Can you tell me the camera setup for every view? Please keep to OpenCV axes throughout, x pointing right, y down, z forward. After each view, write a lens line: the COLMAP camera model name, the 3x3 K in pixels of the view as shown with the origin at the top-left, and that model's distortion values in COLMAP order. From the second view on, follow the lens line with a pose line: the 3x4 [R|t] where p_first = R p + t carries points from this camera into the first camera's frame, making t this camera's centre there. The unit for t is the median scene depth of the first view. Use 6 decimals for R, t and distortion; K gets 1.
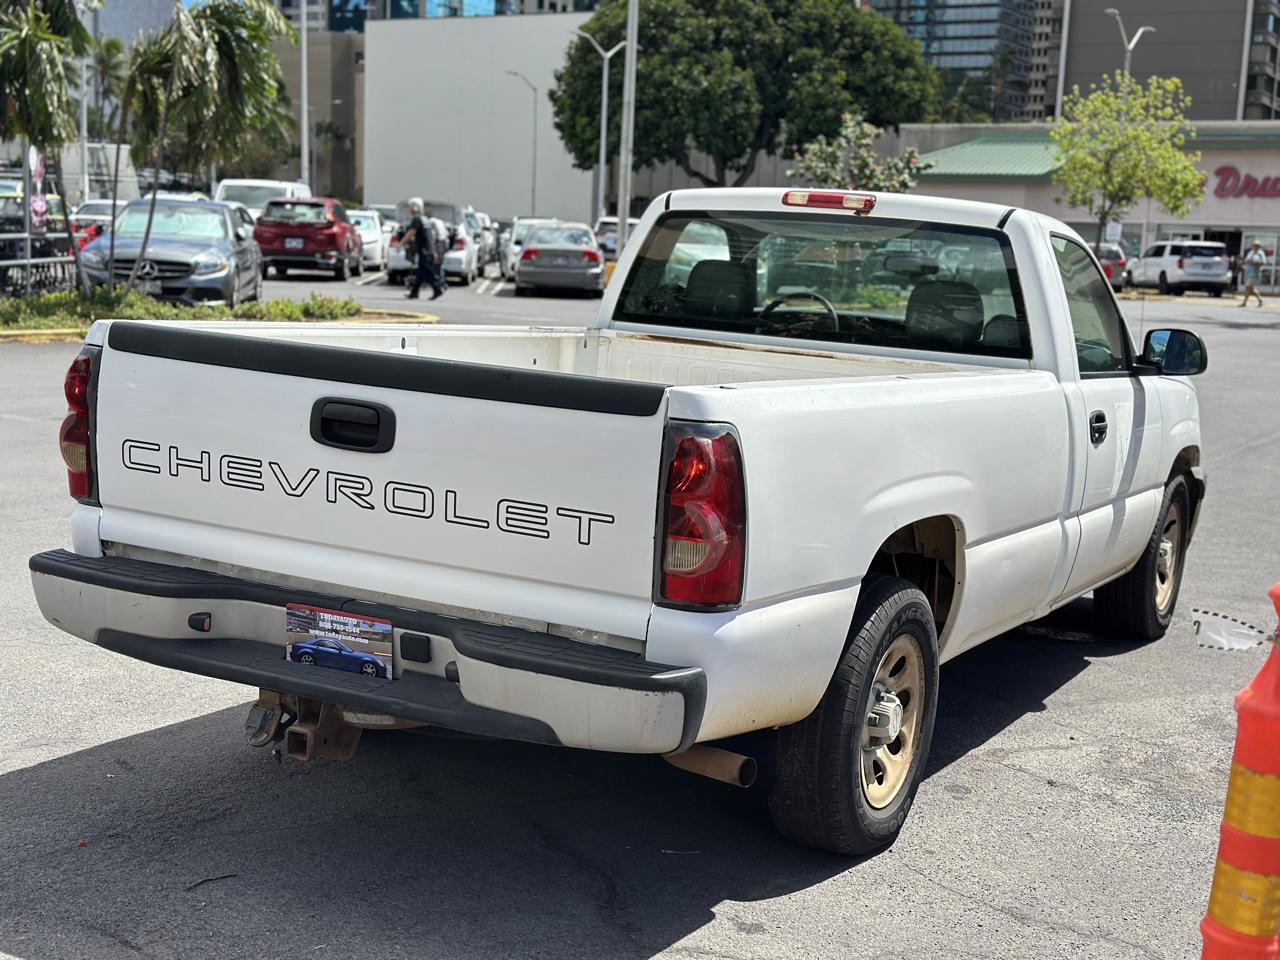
lens RADIAL K [[1778.4, 0, 665.0], [0, 1778.4, 499.5], [0, 0, 1]] dist [0.118469, 0.000000]
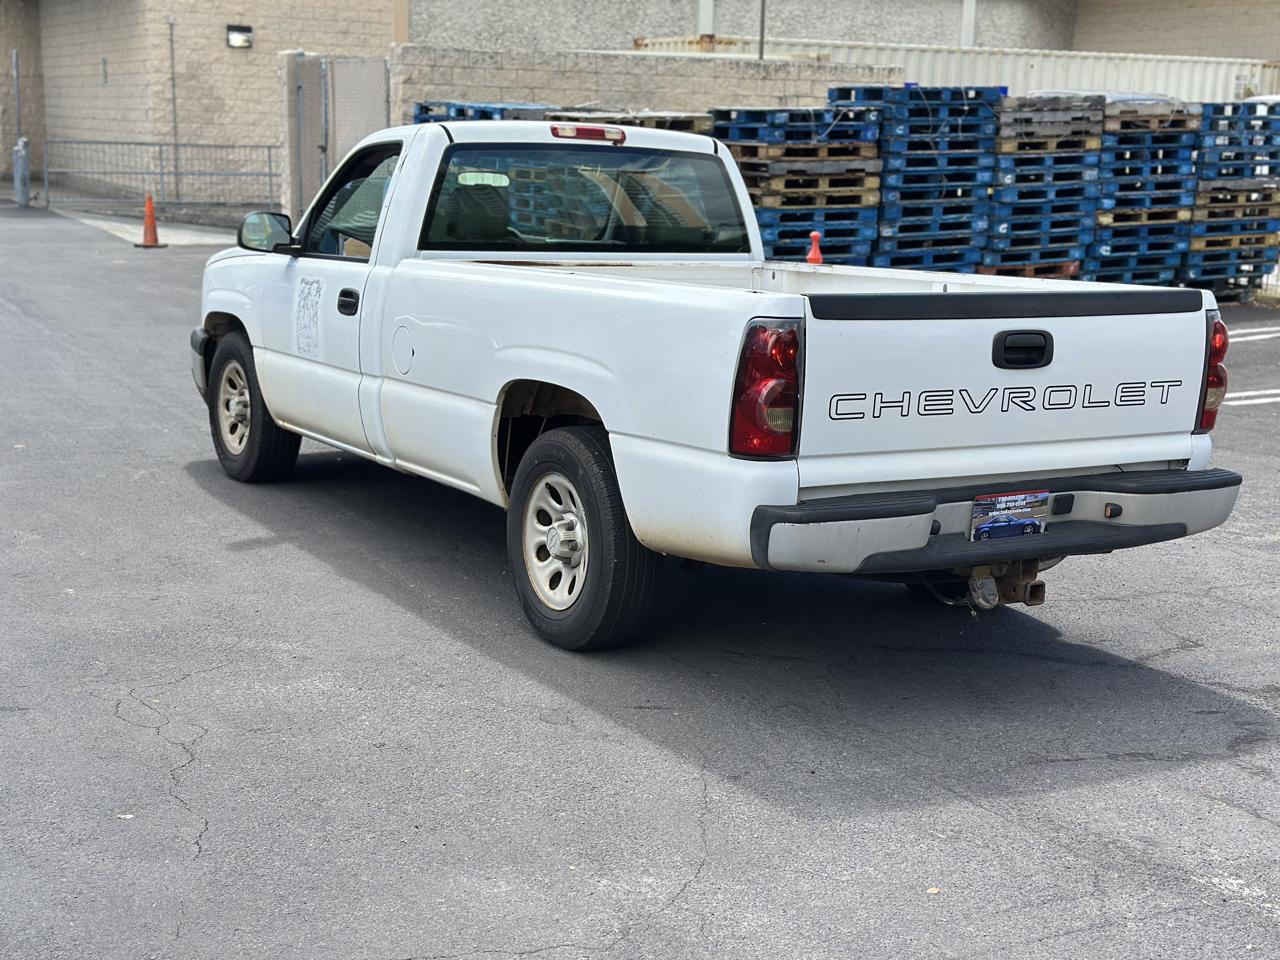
lens RADIAL K [[1778.4, 0, 632.1], [0, 1778.4, 480.0], [0, 0, 1]] dist [0.118469, 0.000000]
pose [[0.526466, -0.196959, 0.827067, -0.910074], [0.127350, 0.980090, 0.152335, -0.117290], [-0.840604, 0.025128, 0.541067, 0.335720]]
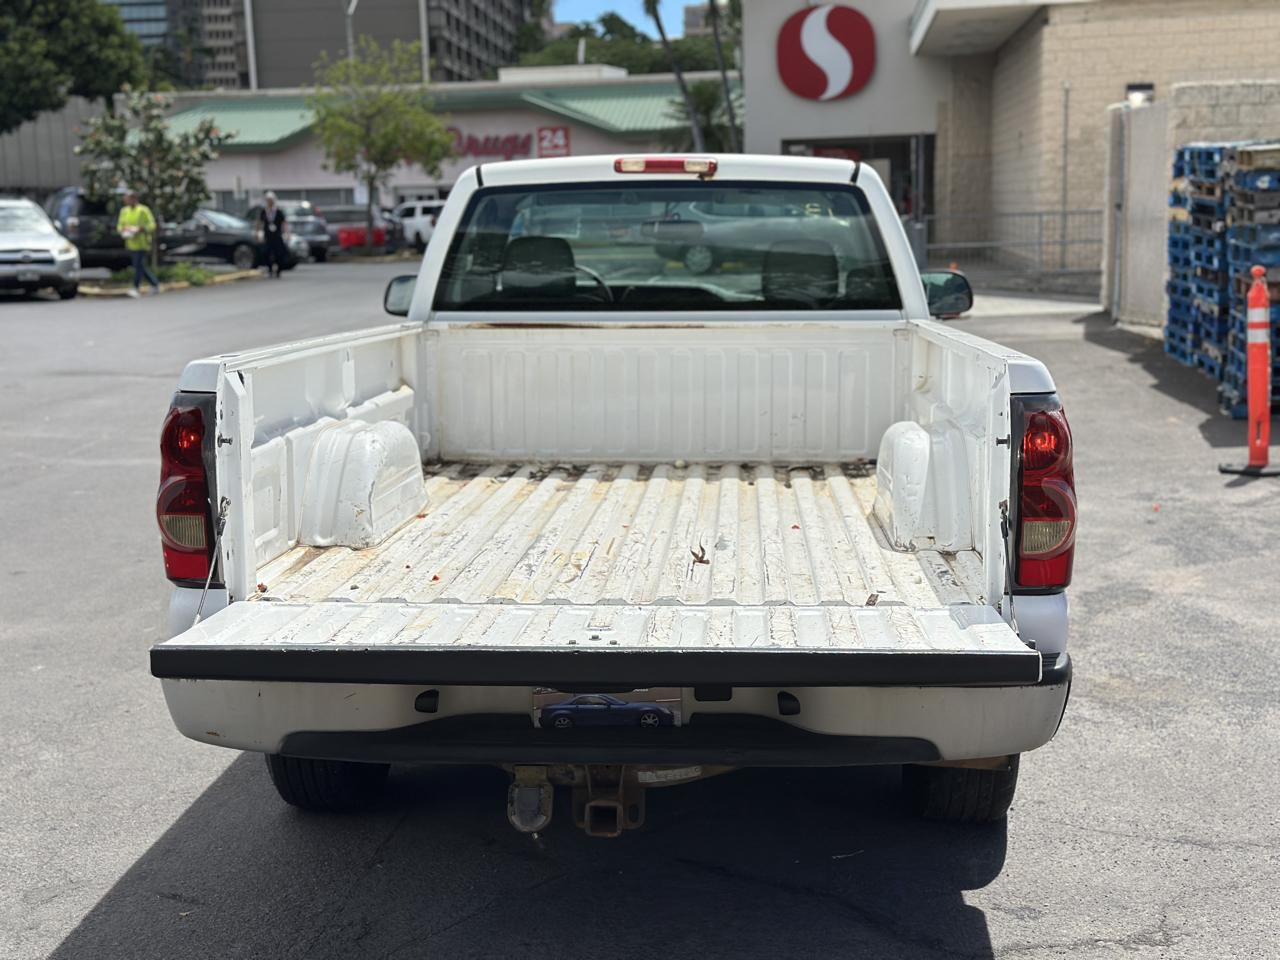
lens RADIAL K [[1778.4, 0, 629.4], [0, 1778.4, 477.2], [0, 0, 1]] dist [0.118469, 0.000000]
pose [[0.910831, -0.130810, 0.391505, -0.322117], [0.128554, 0.991183, 0.032096, -0.033778], [-0.392251, 0.021095, 0.919616, 0.123713]]
